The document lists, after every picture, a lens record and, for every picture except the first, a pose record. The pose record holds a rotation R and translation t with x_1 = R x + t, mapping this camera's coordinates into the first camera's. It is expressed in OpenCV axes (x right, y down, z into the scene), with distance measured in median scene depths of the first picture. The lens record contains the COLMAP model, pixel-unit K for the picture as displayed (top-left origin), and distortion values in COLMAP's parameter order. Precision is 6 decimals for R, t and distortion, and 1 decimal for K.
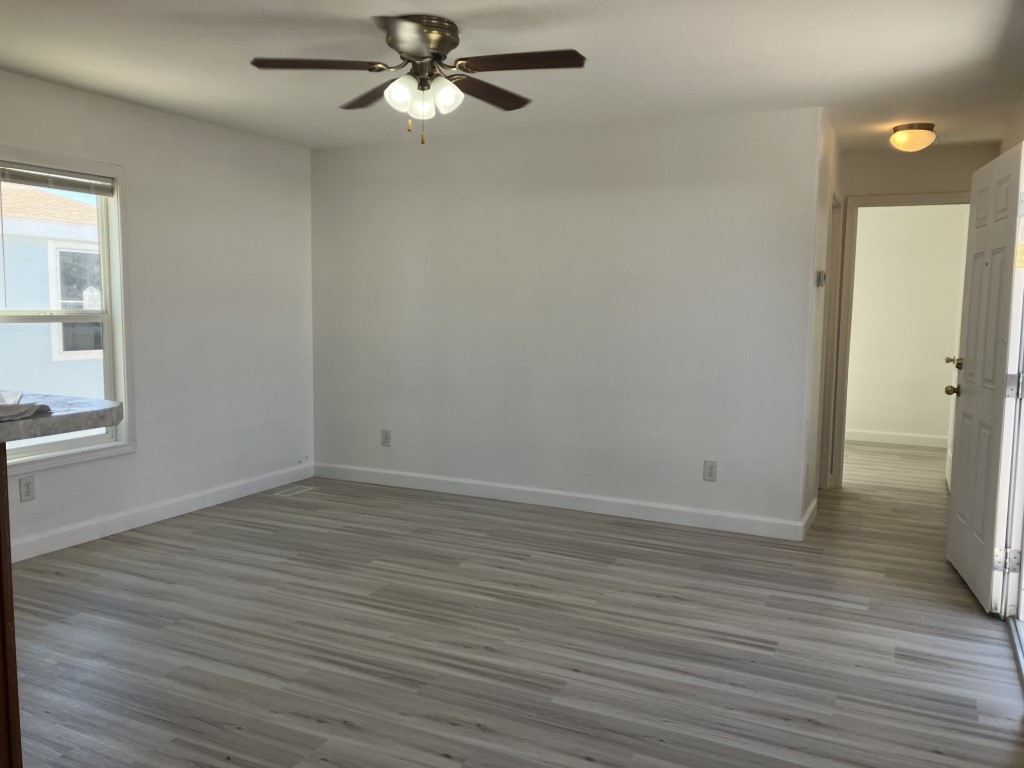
lens RADIAL K [[839.8, 0, 509.6], [0, 839.8, 384.6], [0, 0, 1]] dist [0.012398, 0.000618]
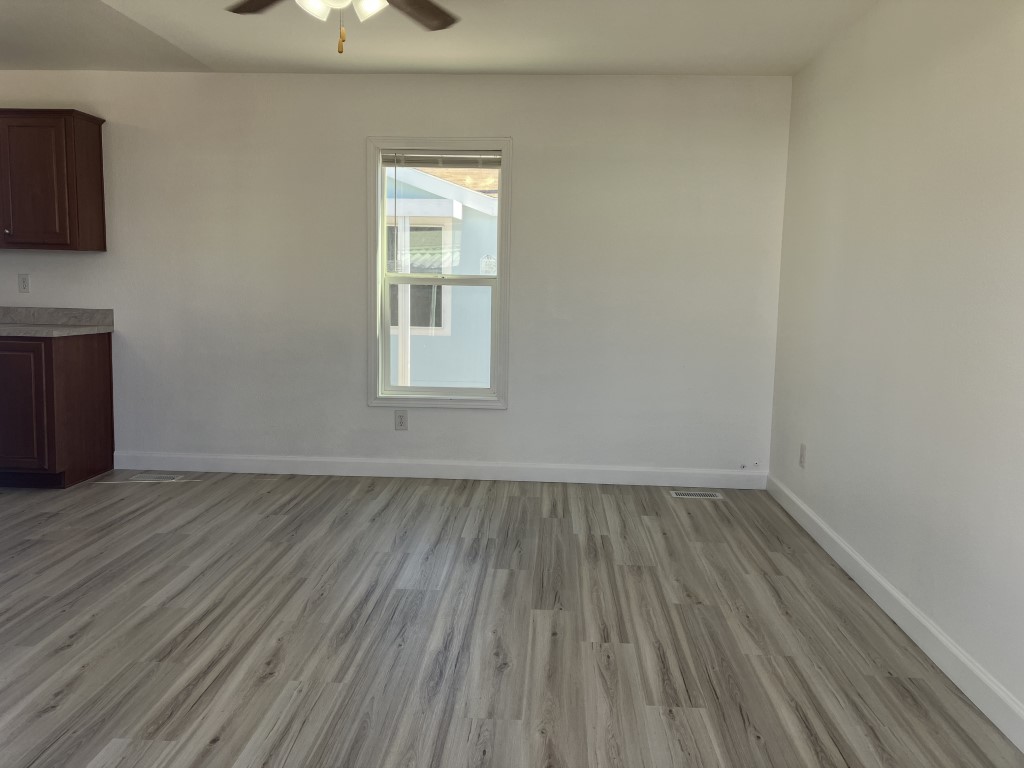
lens RADIAL K [[846.0, 0, 513.8], [0, 846.0, 374.0], [0, 0, 1]] dist [0.037727, -0.009574]
pose [[0.385216, 0.099427, -0.917454, 0.589351], [-0.110478, 0.991998, 0.061118, -0.034233], [0.916189, 0.077815, 0.393118, 0.658655]]
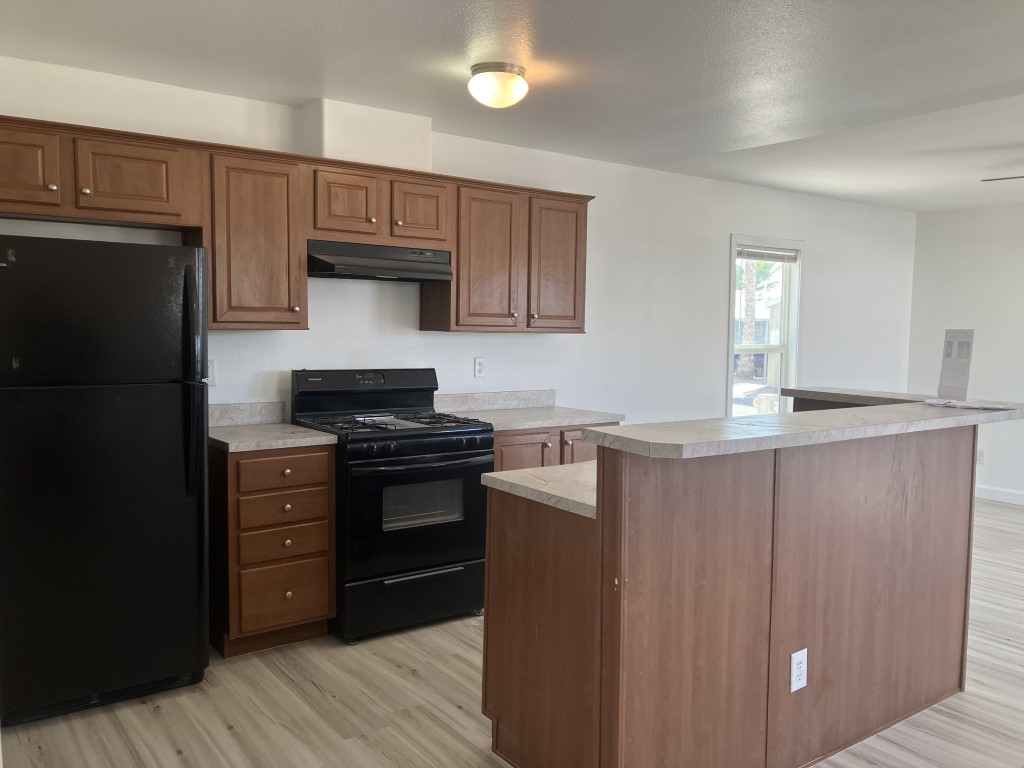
lens RADIAL K [[849.3, 0, 511.2], [0, 849.3, 381.1], [0, 0, 1]] dist [-0.003858, -0.009616]
pose [[0.884049, 0.036521, -0.465965, -0.242136], [-0.055138, 0.998130, -0.026378, 0.033636], [0.464130, 0.049012, 0.884410, -0.462353]]
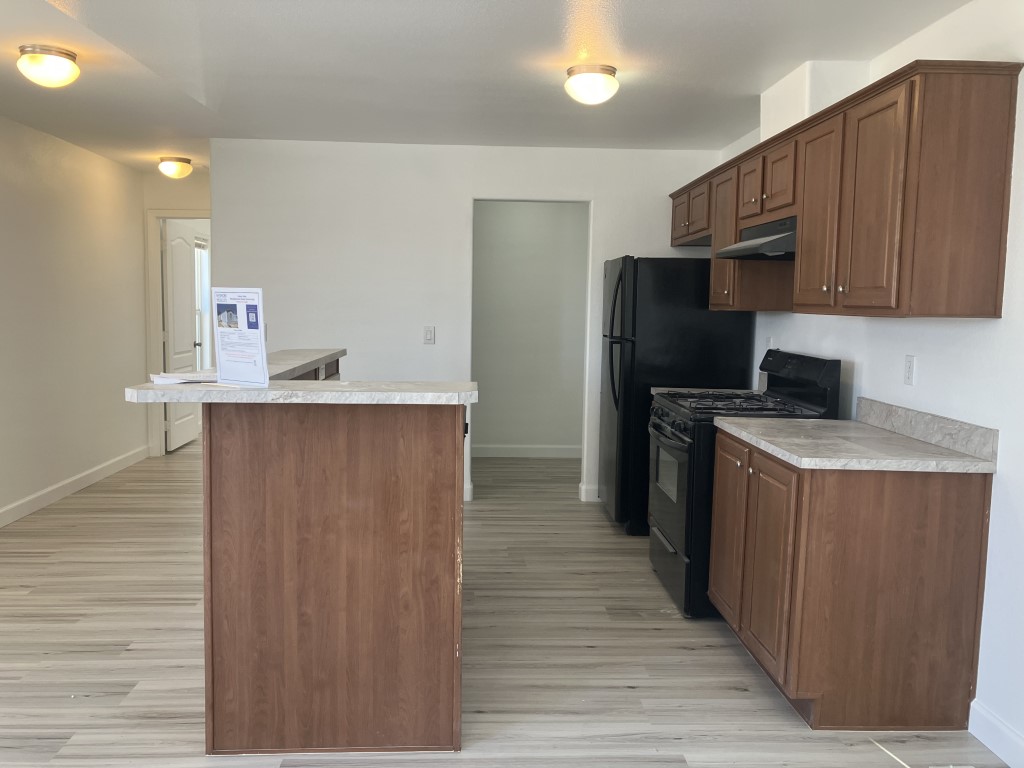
lens RADIAL K [[839.8, 0, 509.6], [0, 839.8, 384.6], [0, 0, 1]] dist [0.012398, 0.000618]
pose [[-0.879562, 0.021138, -0.475315, -0.139305], [-0.074611, 0.980525, 0.181671, -0.105392], [0.469898, 0.195255, -0.860855, 0.958859]]
